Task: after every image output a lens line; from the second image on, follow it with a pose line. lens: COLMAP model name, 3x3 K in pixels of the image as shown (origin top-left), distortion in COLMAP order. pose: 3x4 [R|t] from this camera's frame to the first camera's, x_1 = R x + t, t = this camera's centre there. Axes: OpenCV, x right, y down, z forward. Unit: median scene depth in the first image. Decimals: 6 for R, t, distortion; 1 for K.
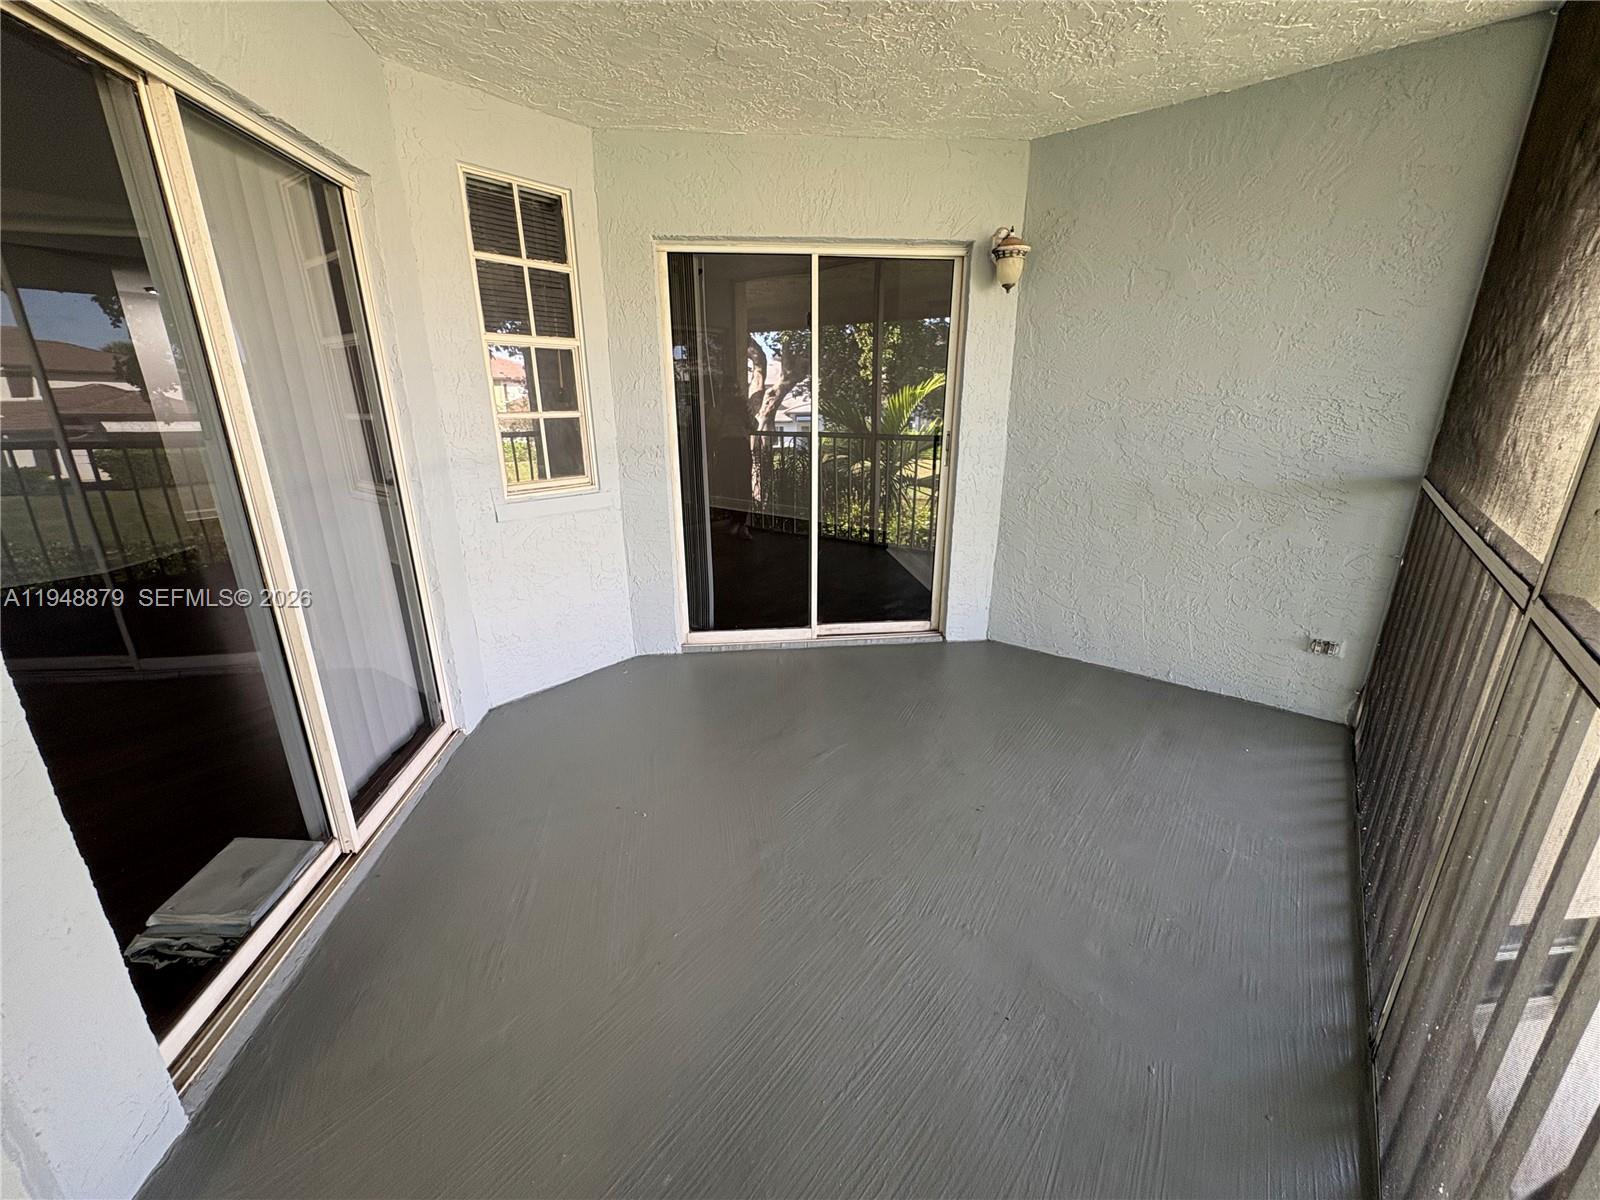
lens RADIAL K [[636.5, 0, 796.7], [0, 636.5, 598.6], [0, 0, 1]] dist [-0.001195, 0.000465]
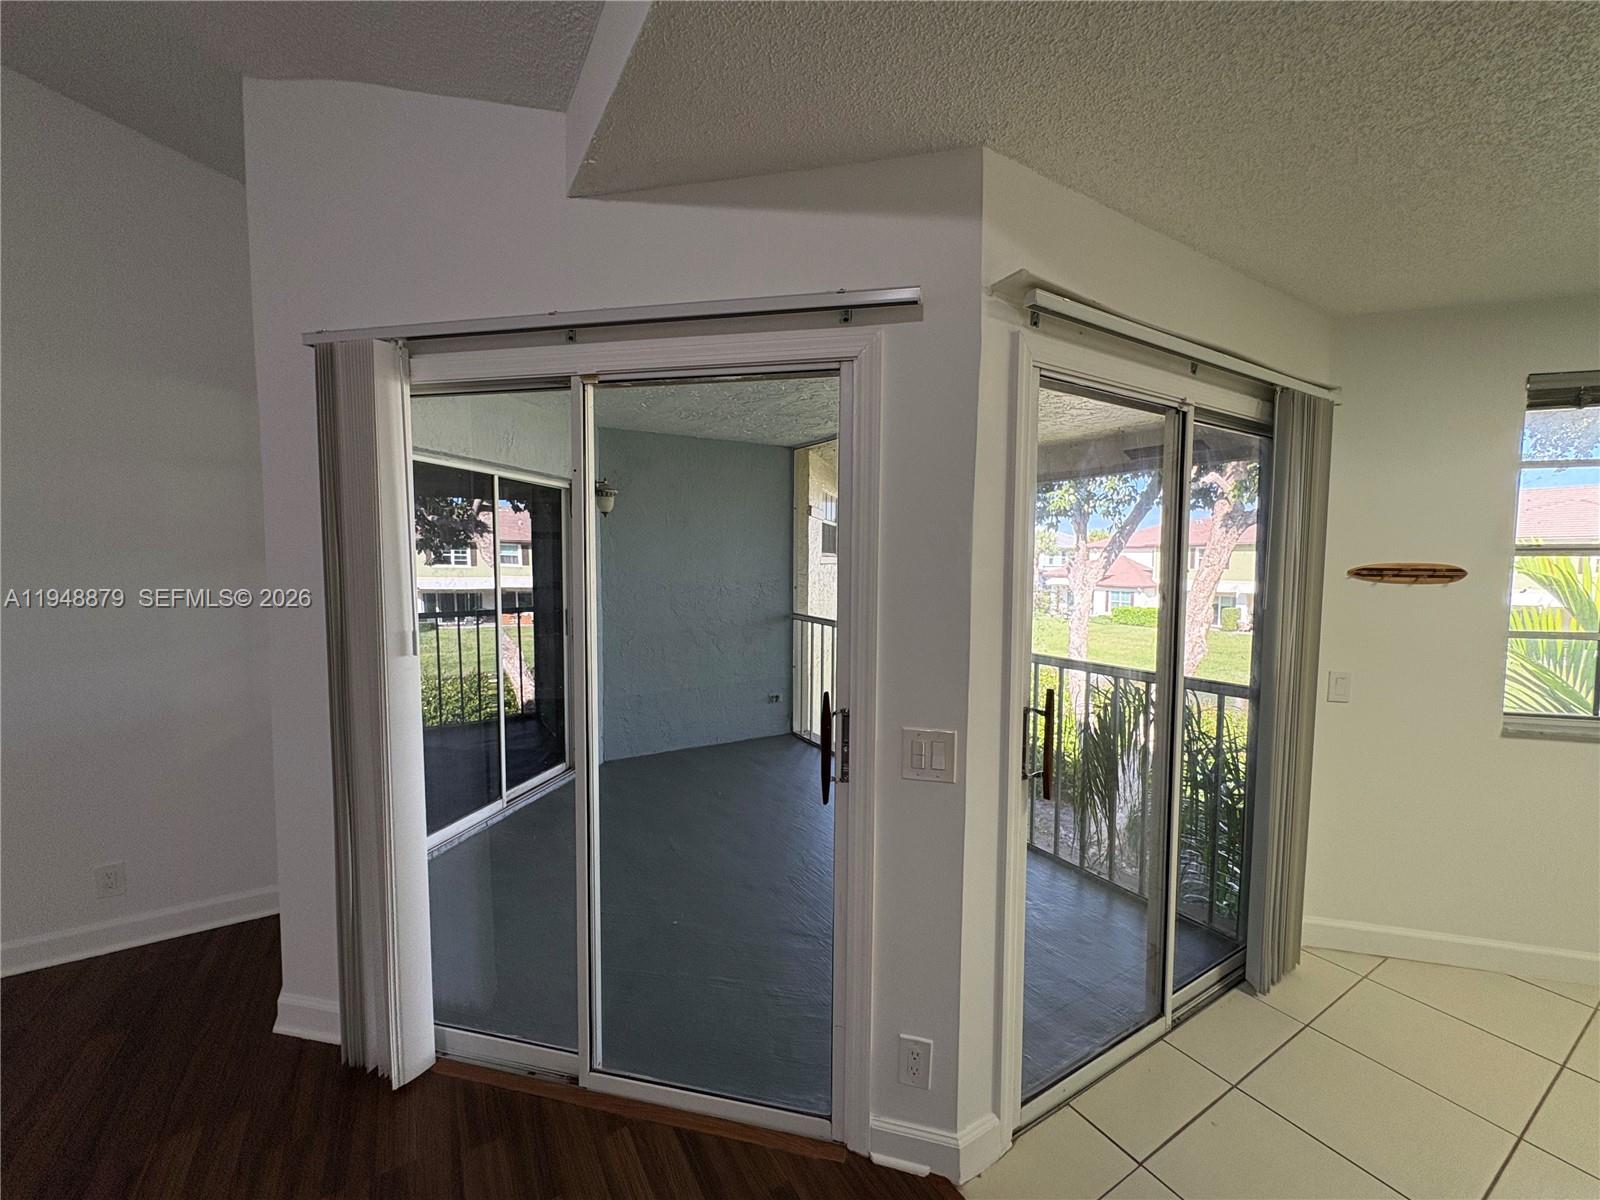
lens RADIAL K [[636.5, 0, 796.7], [0, 636.5, 598.6], [0, 0, 1]] dist [-0.001195, 0.000465]
pose [[0.330088, -0.050796, 0.942582, -0.931145], [0.269301, 0.962120, -0.042459, -0.112545], [-0.904720, 0.267854, 0.331264, 0.148623]]
